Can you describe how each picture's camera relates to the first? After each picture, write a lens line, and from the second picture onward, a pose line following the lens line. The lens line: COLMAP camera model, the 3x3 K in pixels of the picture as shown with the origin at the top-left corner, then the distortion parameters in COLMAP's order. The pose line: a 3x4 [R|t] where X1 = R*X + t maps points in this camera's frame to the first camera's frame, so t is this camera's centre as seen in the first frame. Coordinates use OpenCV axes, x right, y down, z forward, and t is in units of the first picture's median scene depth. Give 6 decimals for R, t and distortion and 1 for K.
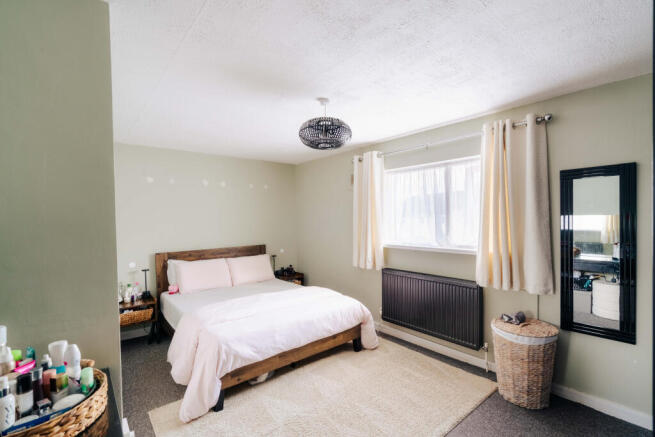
lens RADIAL K [[298.9, 0, 328.5], [0, 298.9, 218.9], [0, 0, 1]] dist [-0.005685, 0.003309]
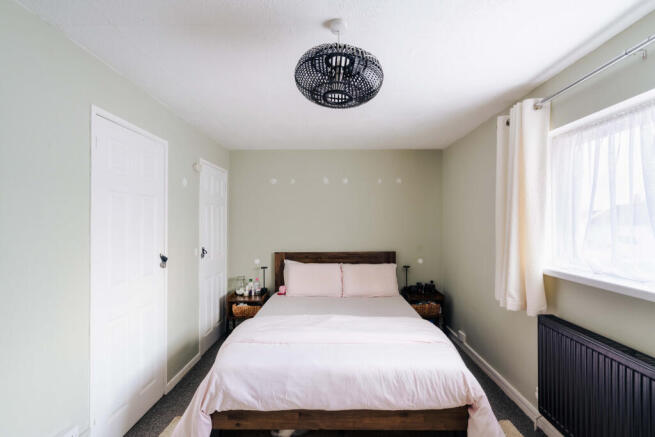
lens RADIAL K [[298.9, 0, 327.0], [0, 298.9, 217.4], [0, 0, 1]] dist [-0.005685, 0.003309]
pose [[0.759845, 0.003521, -0.650095, 0.235468], [-0.011283, 0.999906, -0.007772, 0.001005], [0.650007, 0.013240, 0.759813, 0.341467]]
